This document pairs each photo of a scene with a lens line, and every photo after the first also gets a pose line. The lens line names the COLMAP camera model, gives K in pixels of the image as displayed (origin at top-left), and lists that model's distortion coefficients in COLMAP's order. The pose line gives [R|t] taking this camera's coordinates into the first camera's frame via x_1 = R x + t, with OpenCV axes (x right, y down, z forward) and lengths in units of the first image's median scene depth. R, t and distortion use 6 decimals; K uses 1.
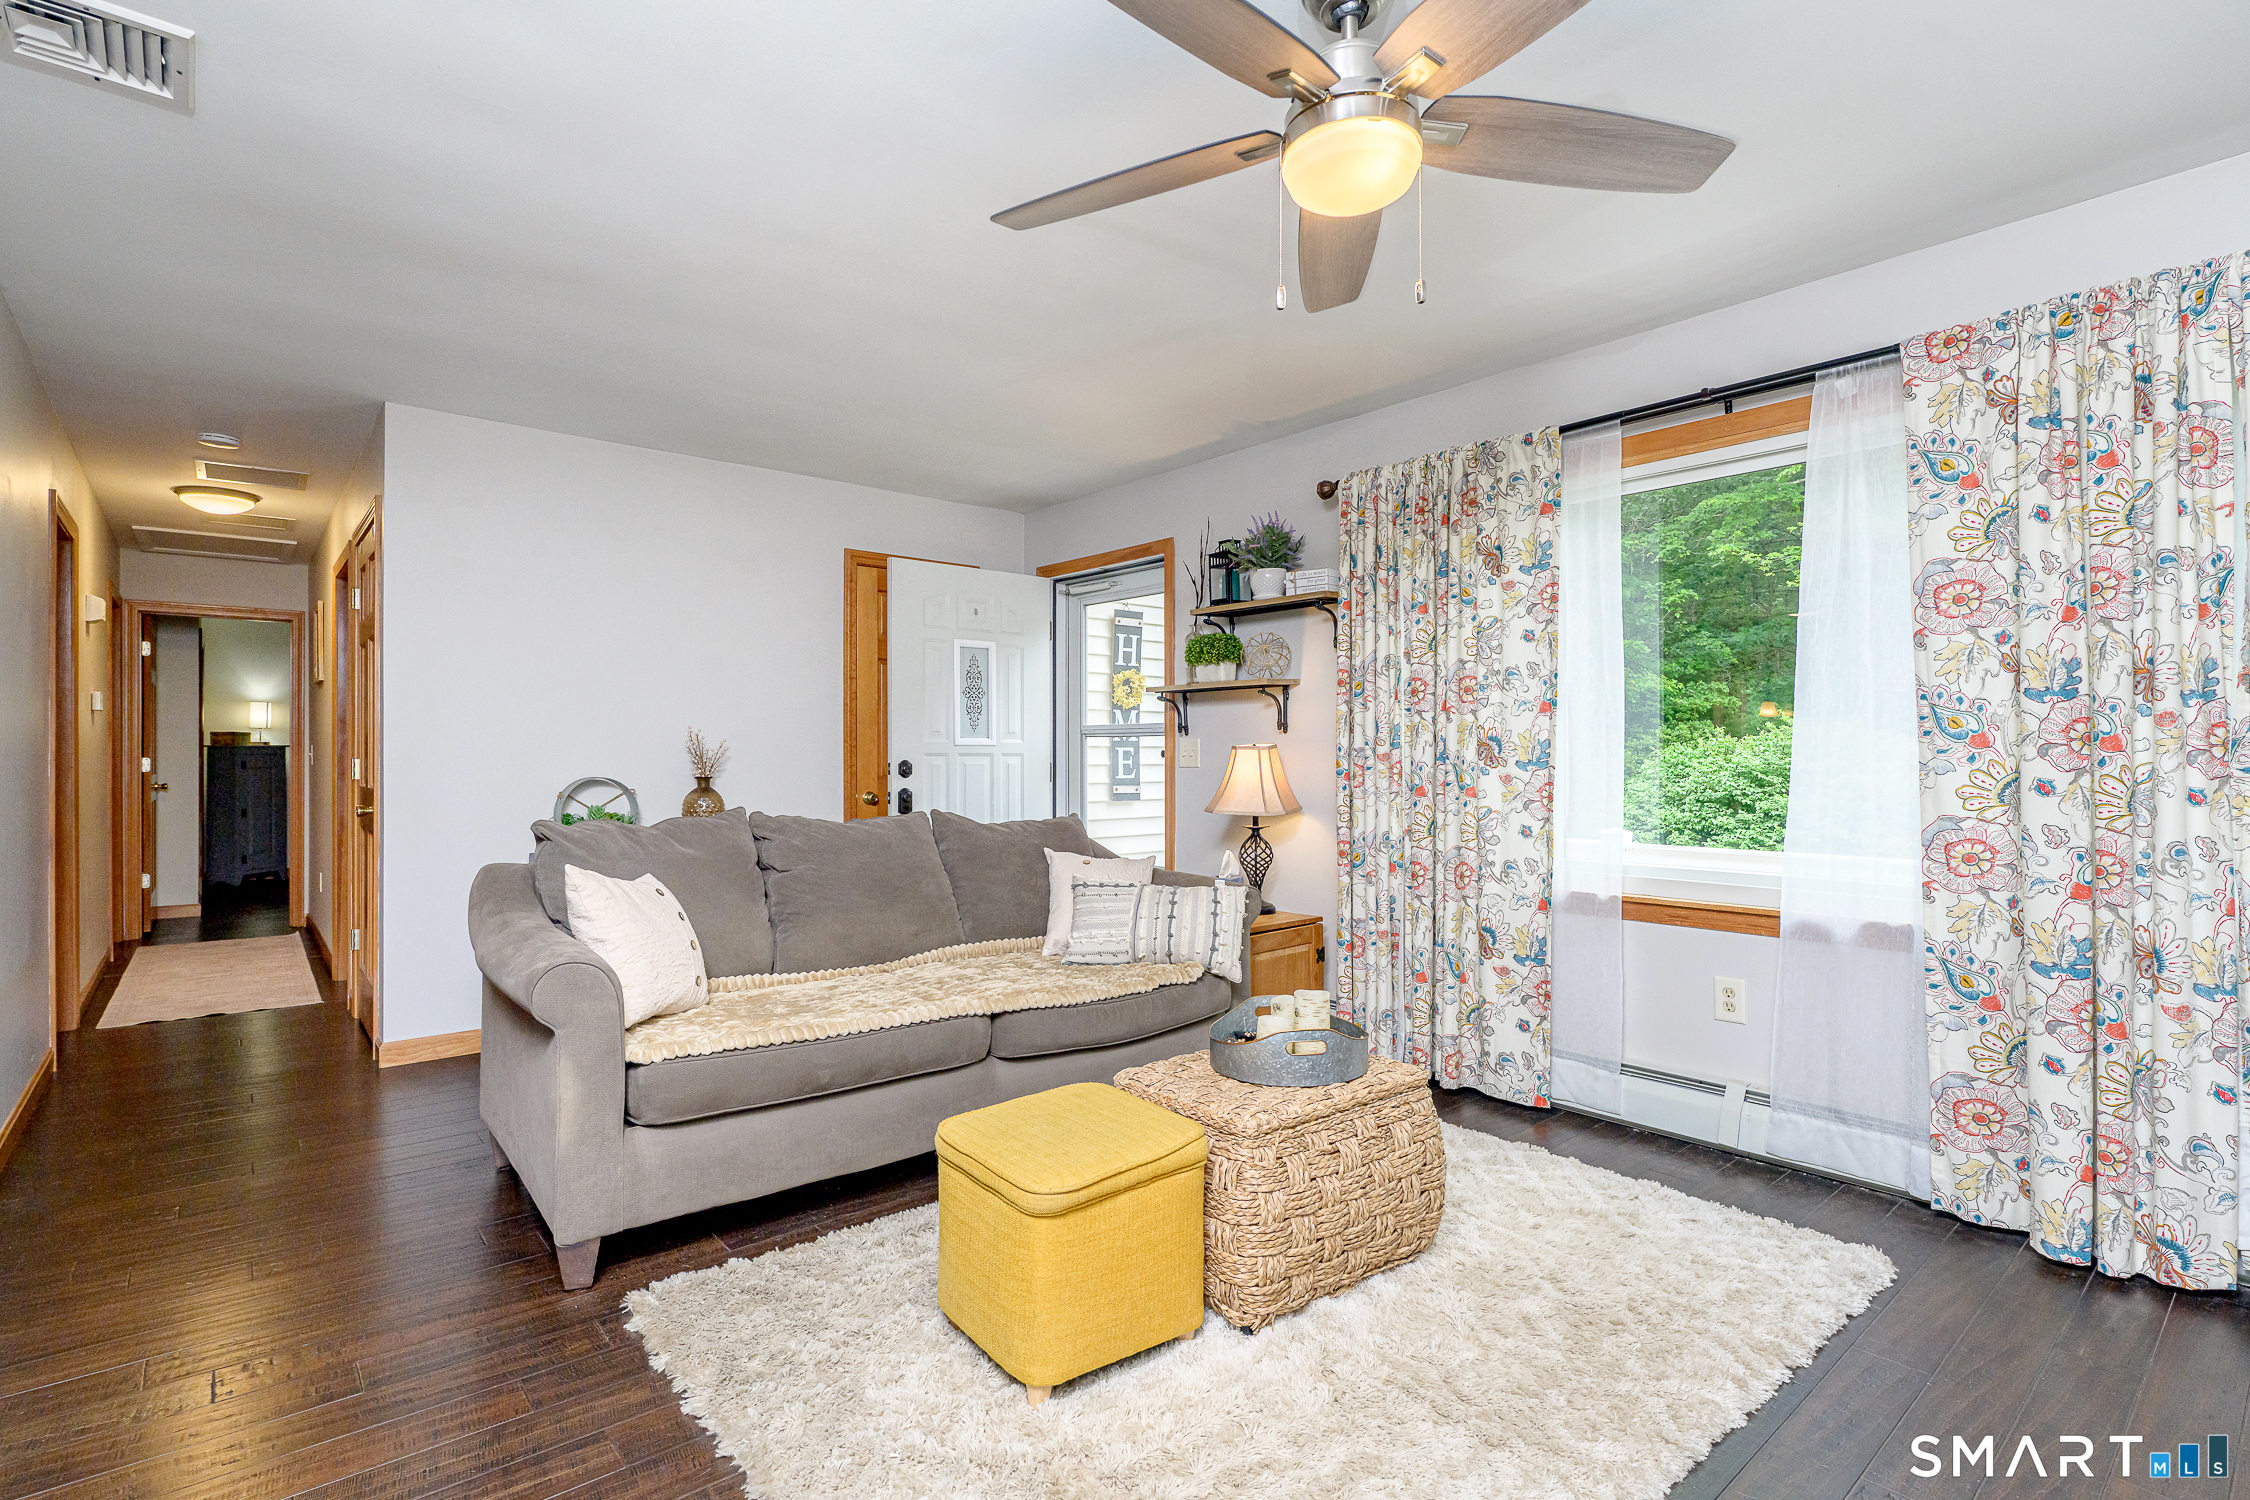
lens RADIAL K [[1073.0, 0, 1130.9], [0, 1073.0, 753.6], [0, 0, 1]] dist [-0.003188, -0.000865]
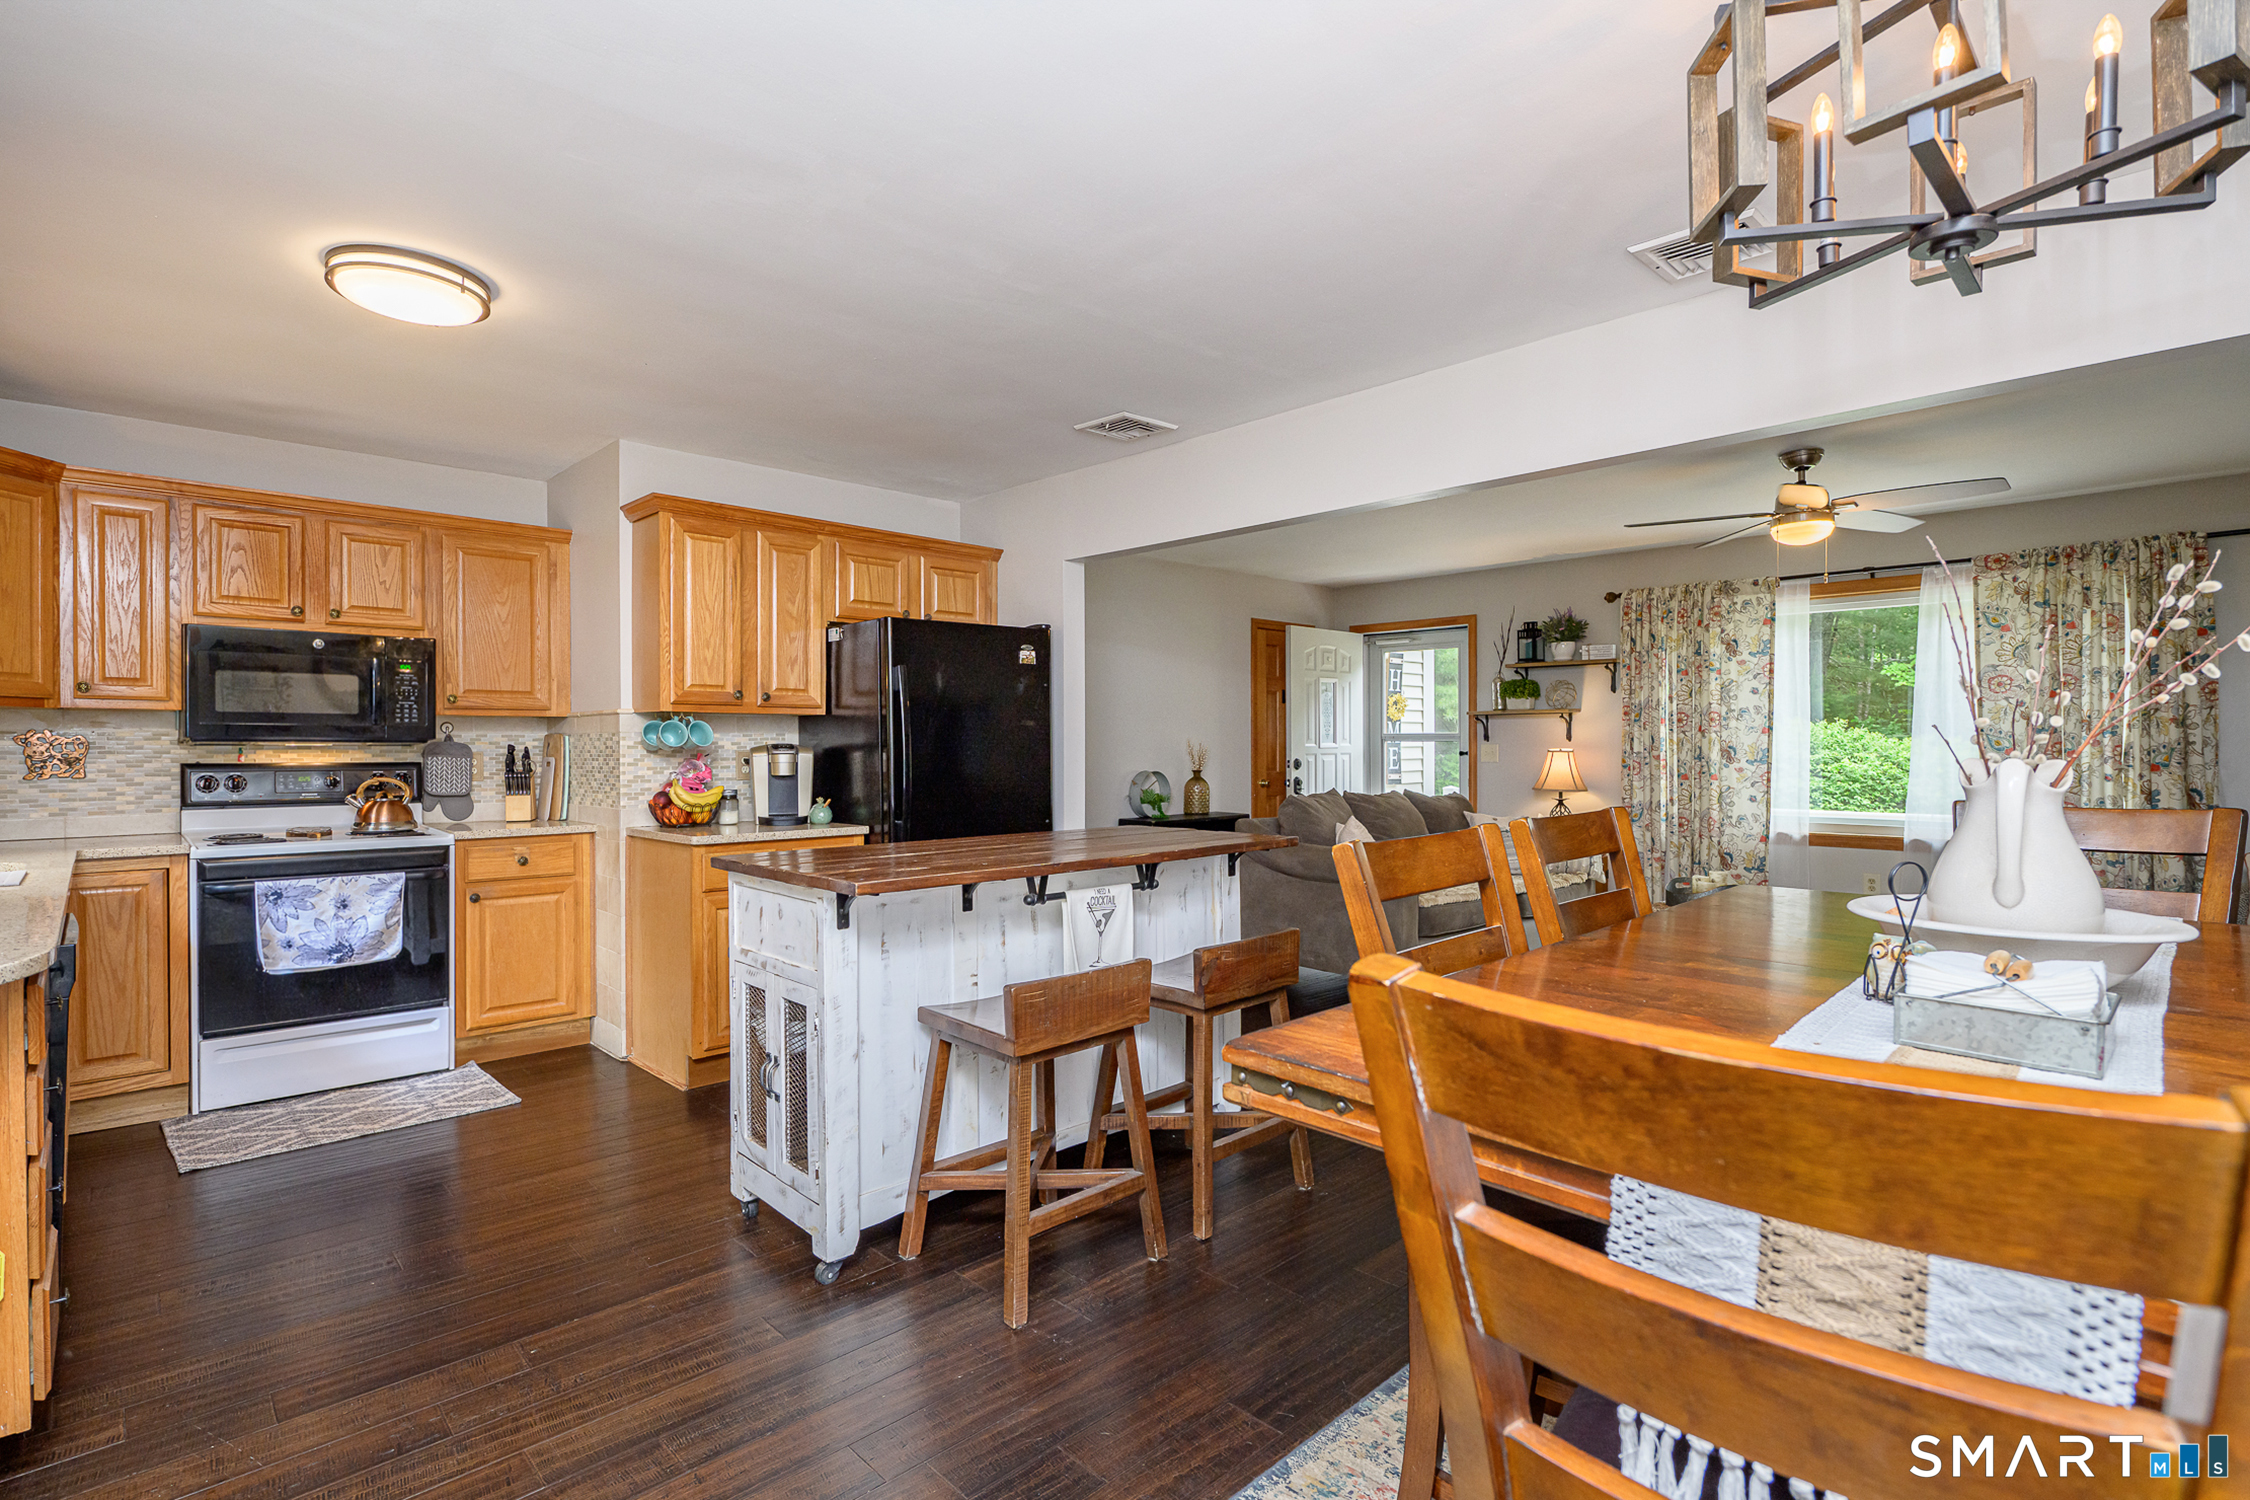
lens RADIAL K [[1073.0, 0, 1130.9], [0, 1073.0, 753.6], [0, 0, 1]] dist [-0.003188, -0.000865]
pose [[0.997741, -0.004147, 0.067055, -0.648377], [0.003319, 0.999917, 0.012462, -0.024081], [-0.067101, -0.012212, 0.997671, -0.595685]]
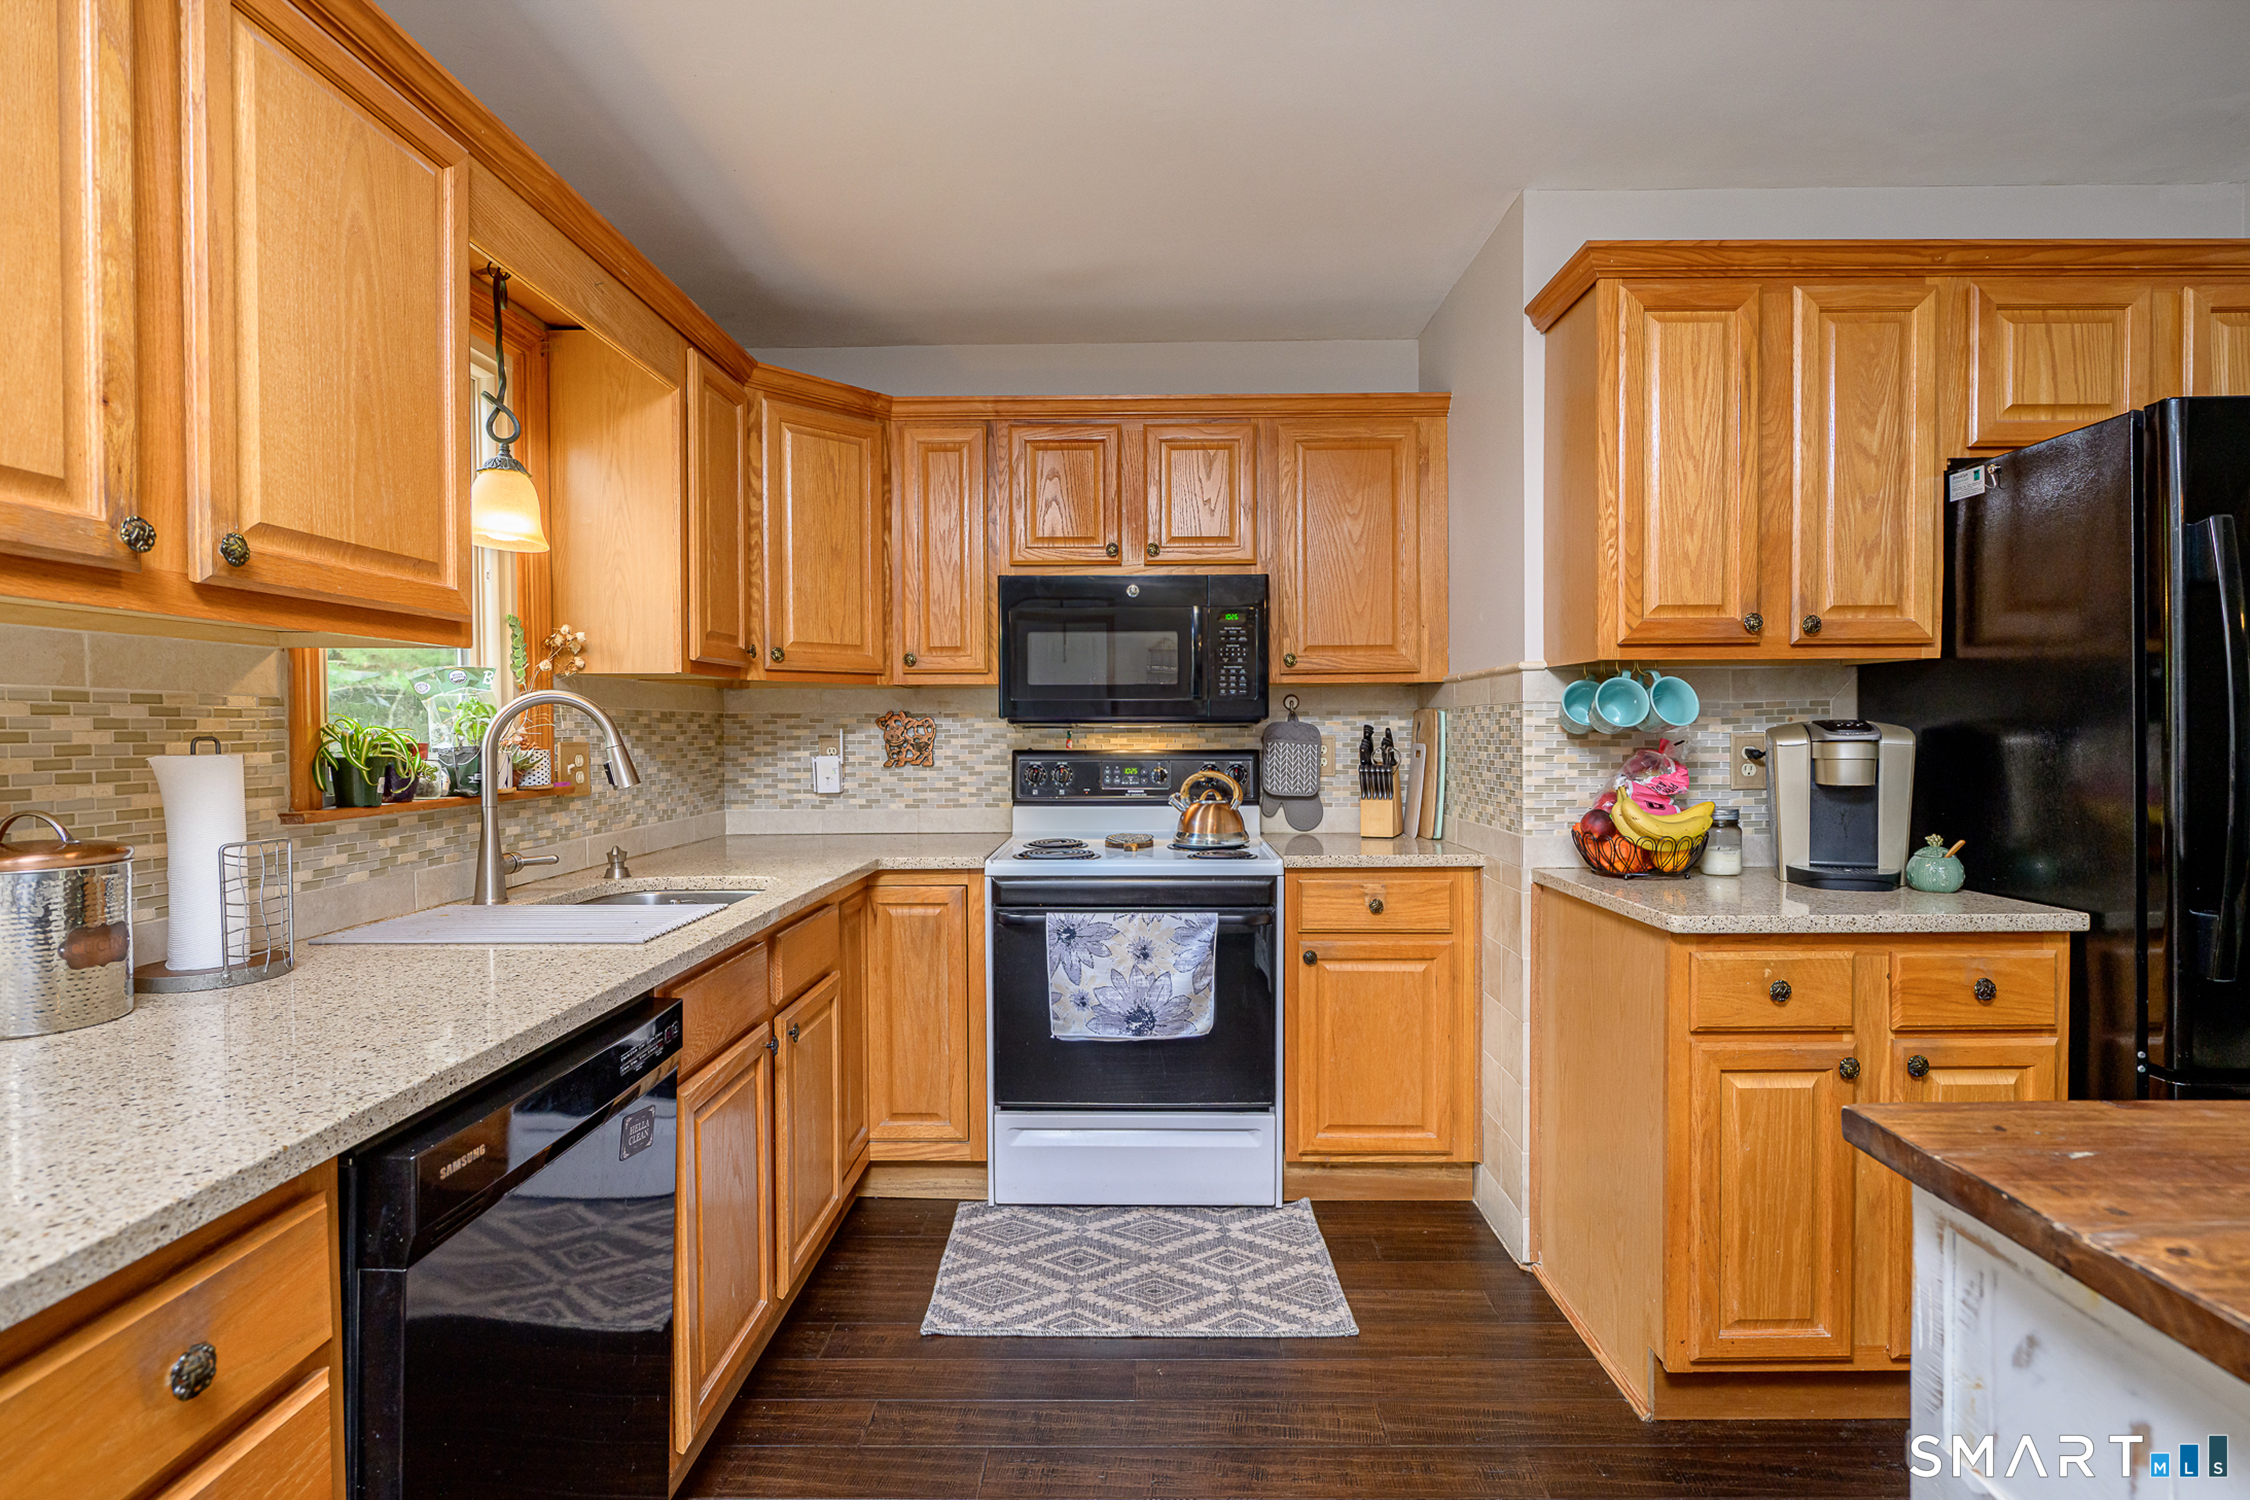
lens RADIAL K [[1085.0, 0, 1129.9], [0, 1085.0, 748.6], [0, 0, 1]] dist [-0.002143, -0.000111]
pose [[0.753886, 0.004954, -0.656987, -0.831747], [0.011019, 0.999736, 0.020182, -0.022385], [0.656913, -0.022454, 0.753632, -0.146720]]
